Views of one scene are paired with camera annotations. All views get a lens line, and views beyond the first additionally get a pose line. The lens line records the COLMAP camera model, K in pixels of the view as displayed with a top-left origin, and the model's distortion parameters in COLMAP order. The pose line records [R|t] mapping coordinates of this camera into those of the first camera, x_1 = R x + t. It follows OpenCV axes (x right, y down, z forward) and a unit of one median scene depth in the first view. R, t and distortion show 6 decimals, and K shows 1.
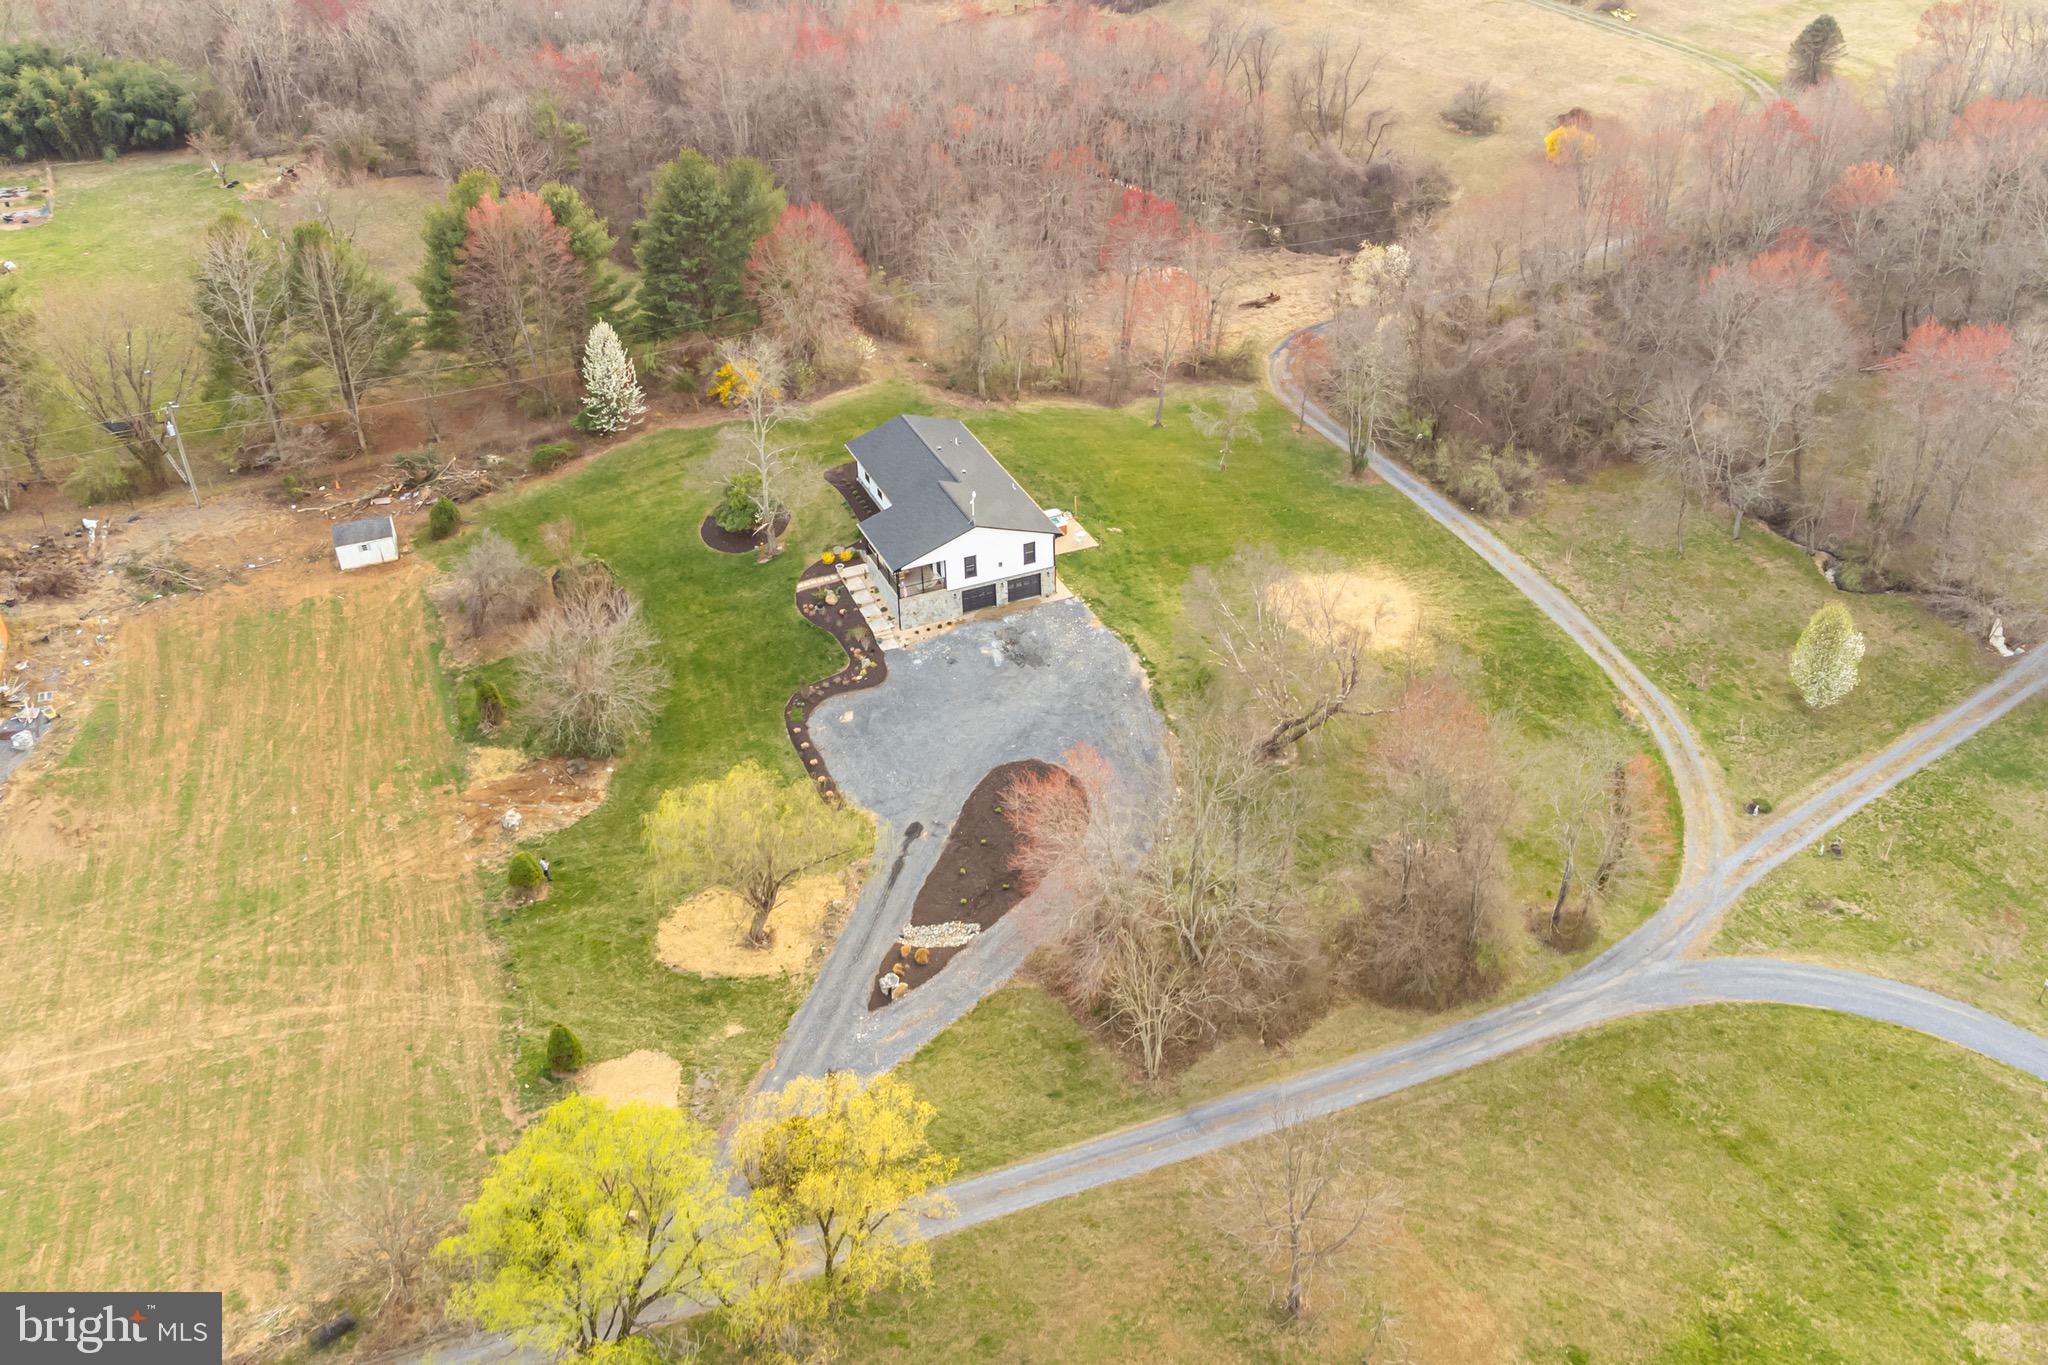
lens RADIAL K [[1954.3, 0, 1017.3], [0, 1954.3, 589.9], [0, 0, 1]] dist [0.039121, -0.003827]
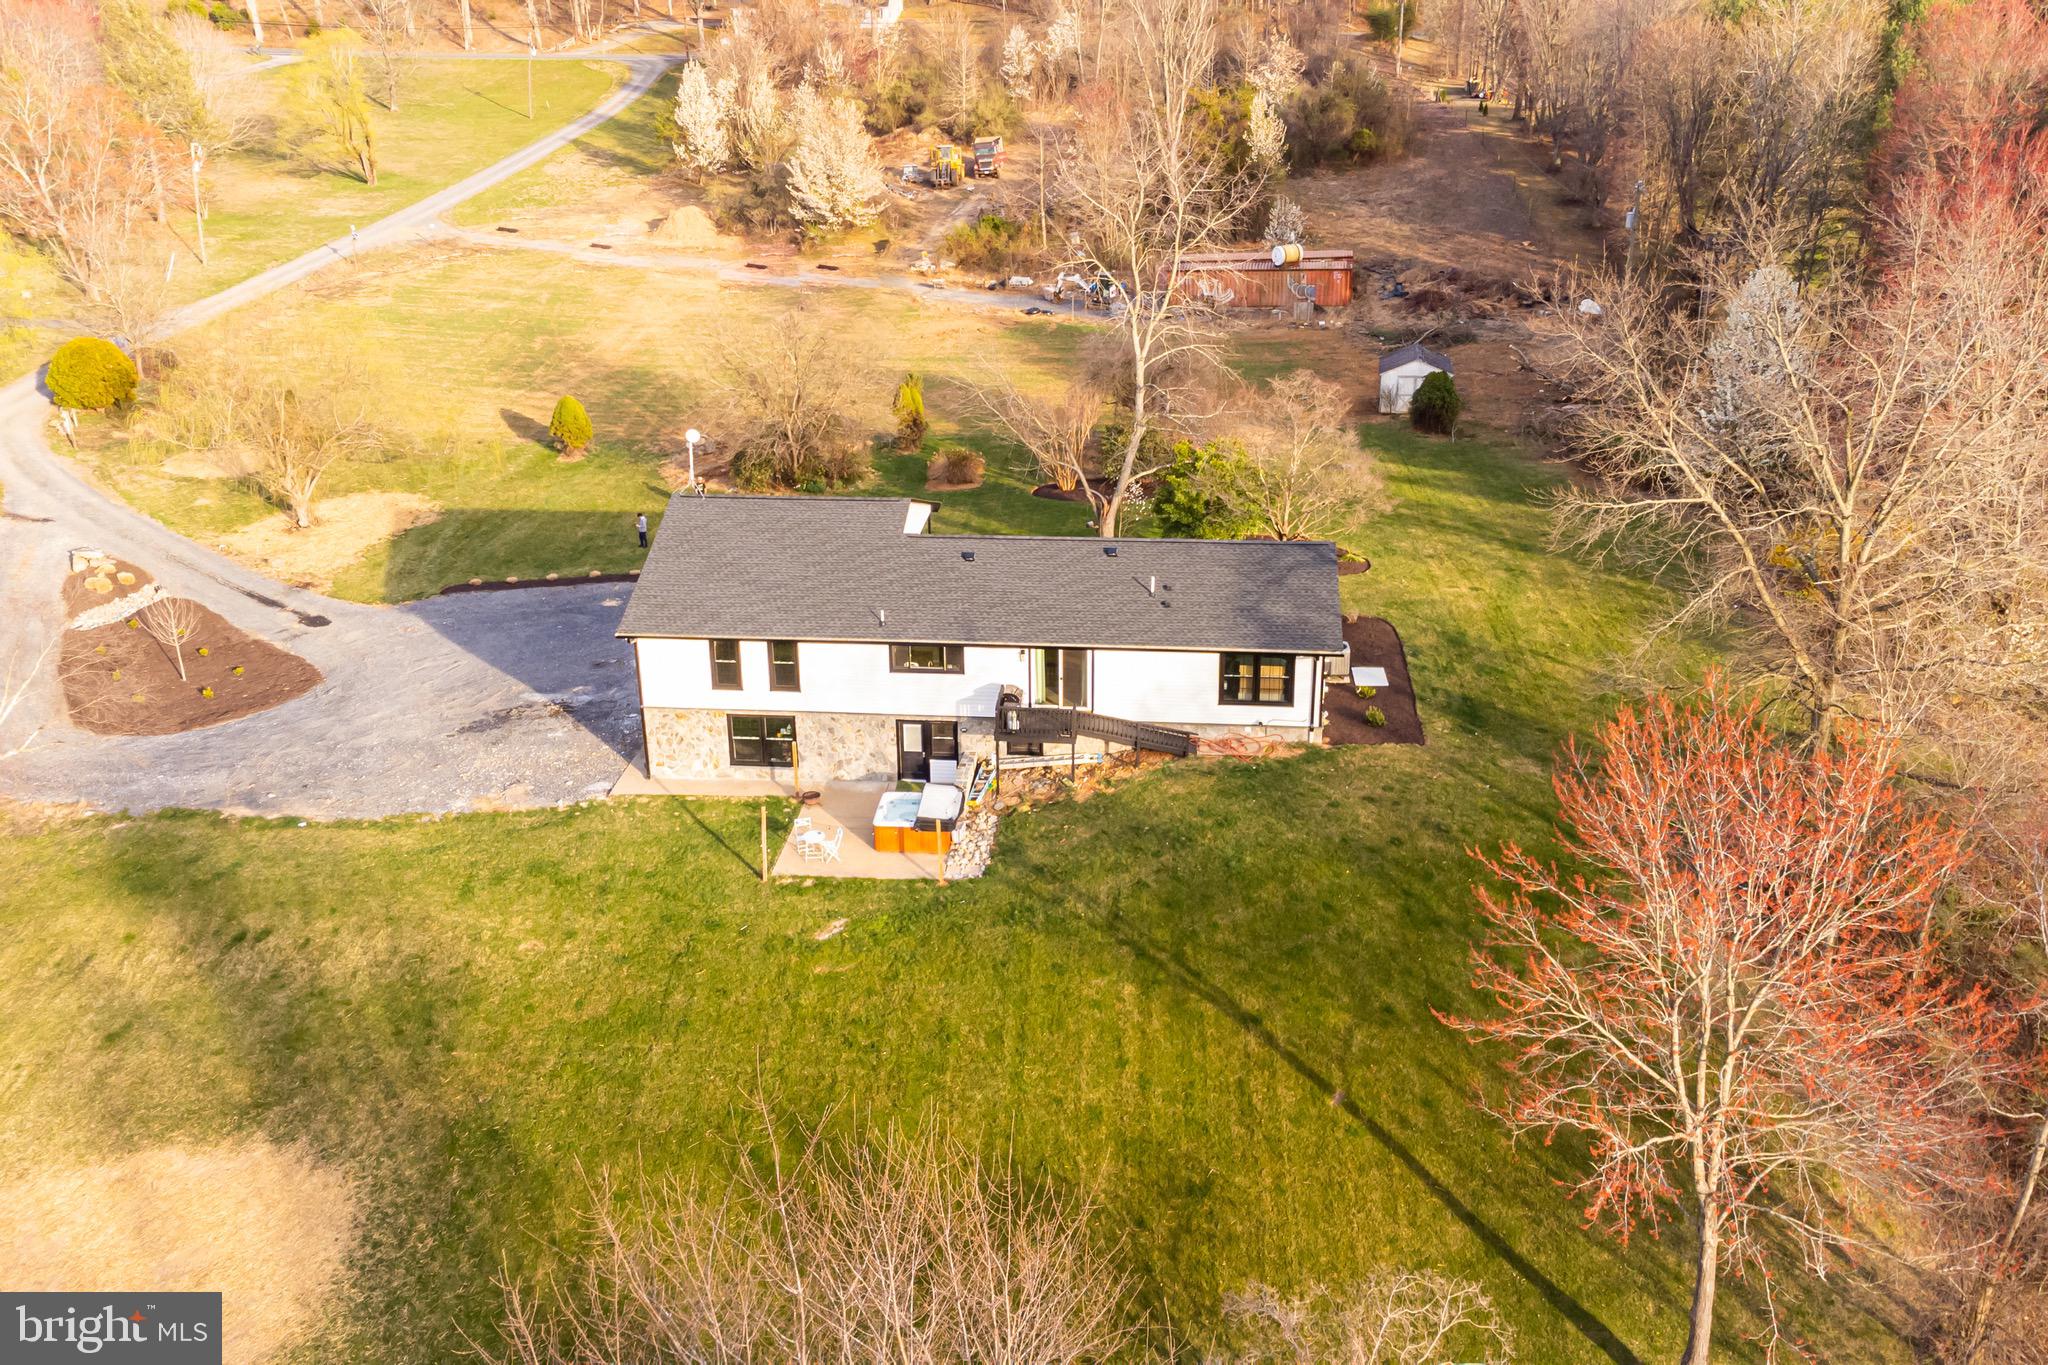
lens RADIAL K [[1824.0, 0, 1009.2], [0, 1824.0, 655.0], [0, 0, 1]] dist [0.091511, -0.227919]
pose [[-0.475778, 0.359241, -0.802859, 0.304977], [-0.420477, 0.708837, 0.566347, -0.287224], [0.772551, 0.607039, -0.186196, 1.188936]]
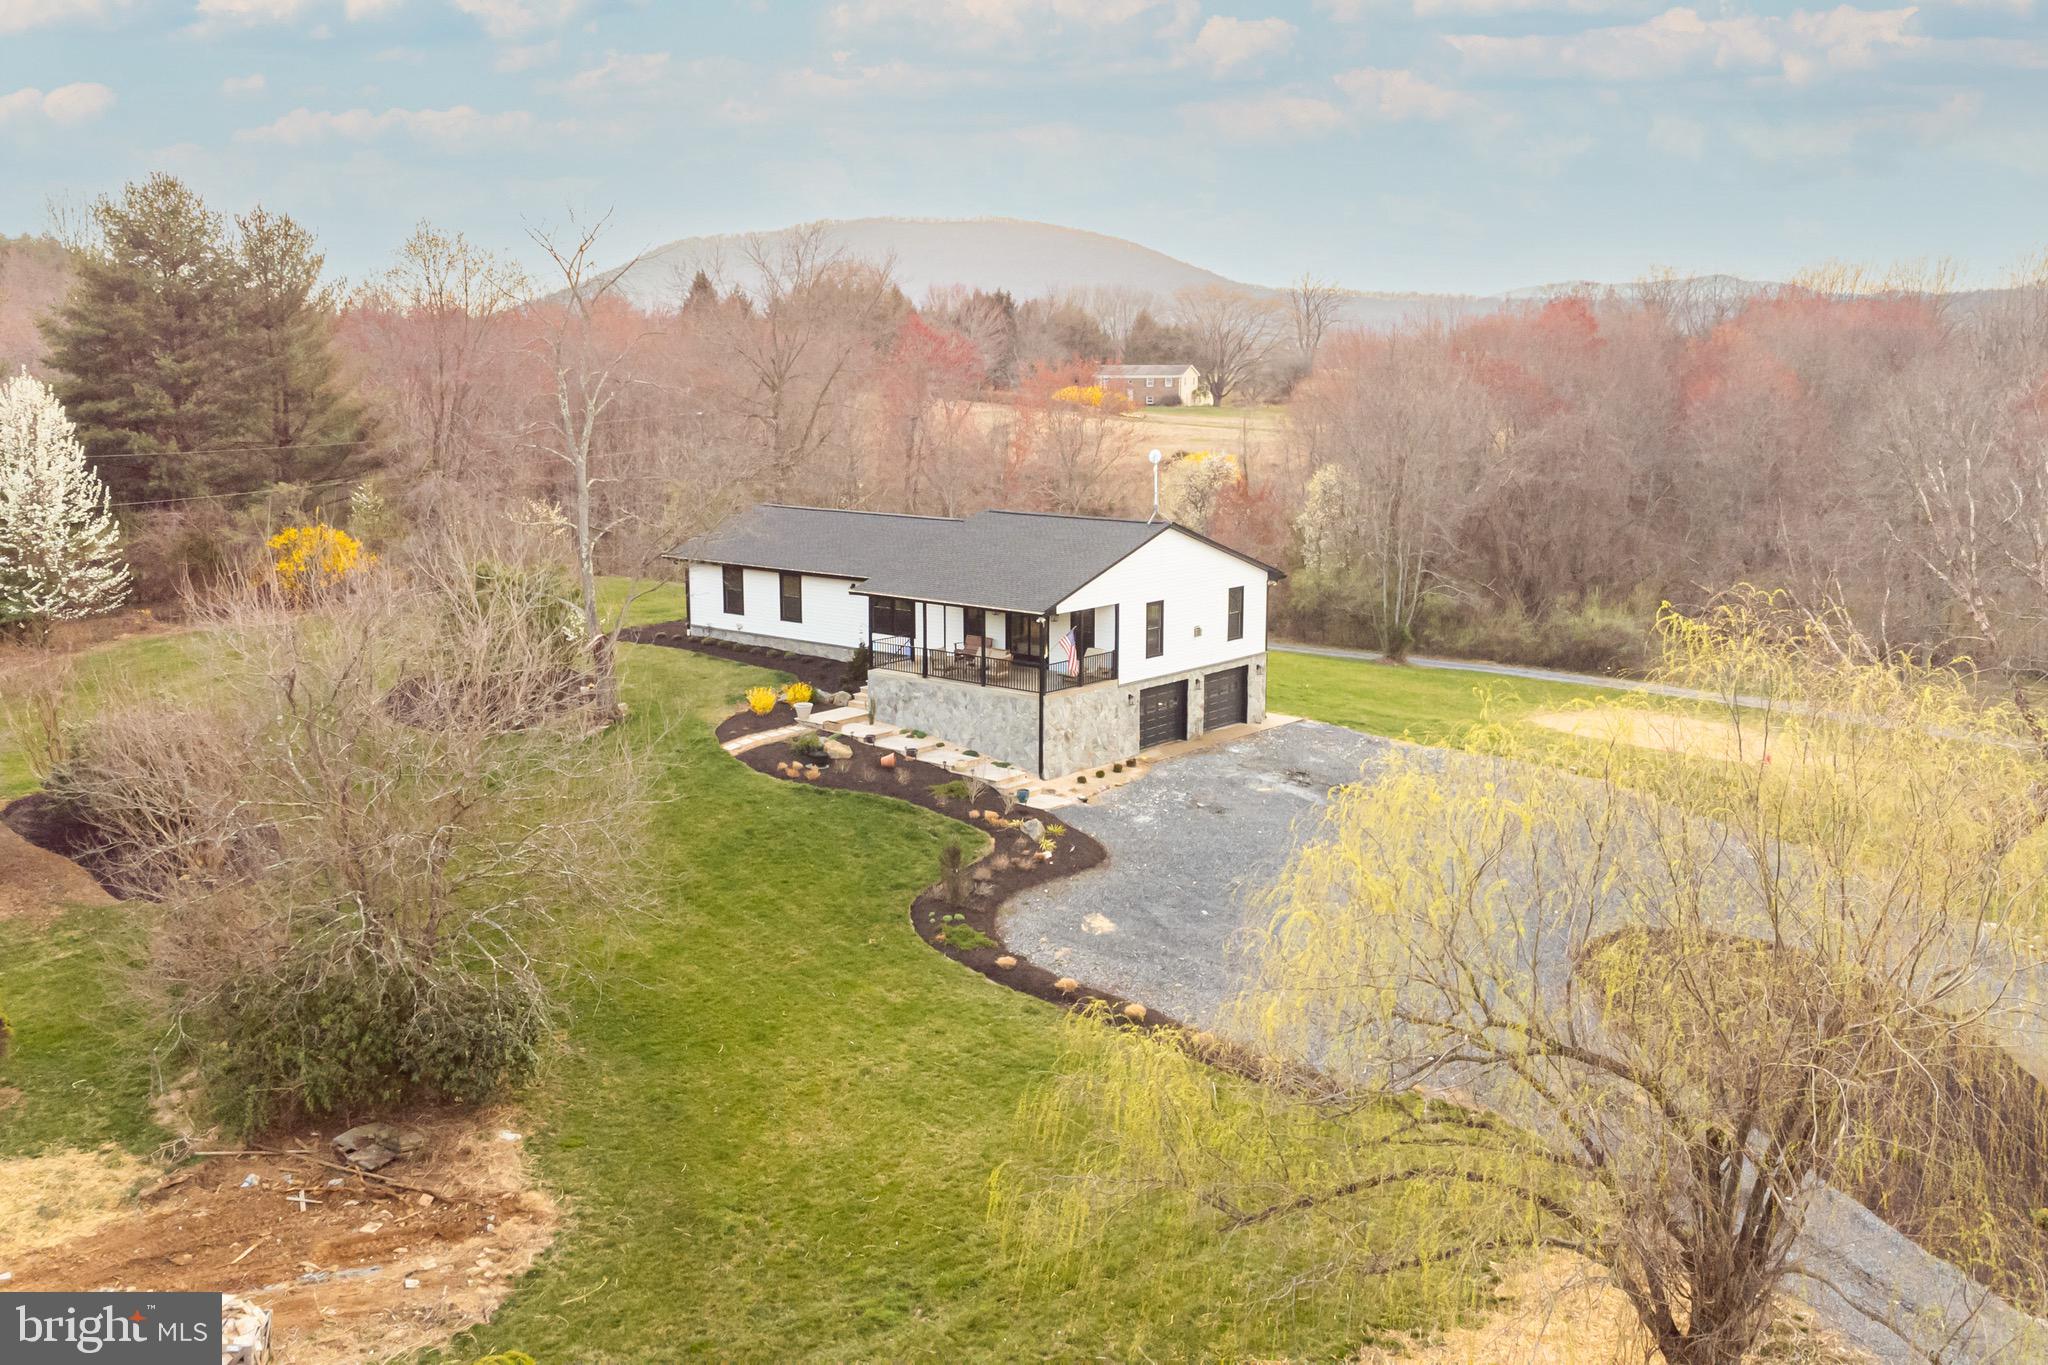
lens RADIAL K [[1796.5, 0, 1024.0], [0, 1796.5, 682.5], [0, 0, 1]] dist [0.026871, -0.005925]
pose [[0.887786, -0.056722, 0.456747, -0.243010], [0.212570, 0.930727, -0.297593, 0.116916], [-0.408227, 0.361290, 0.838344, 0.703575]]
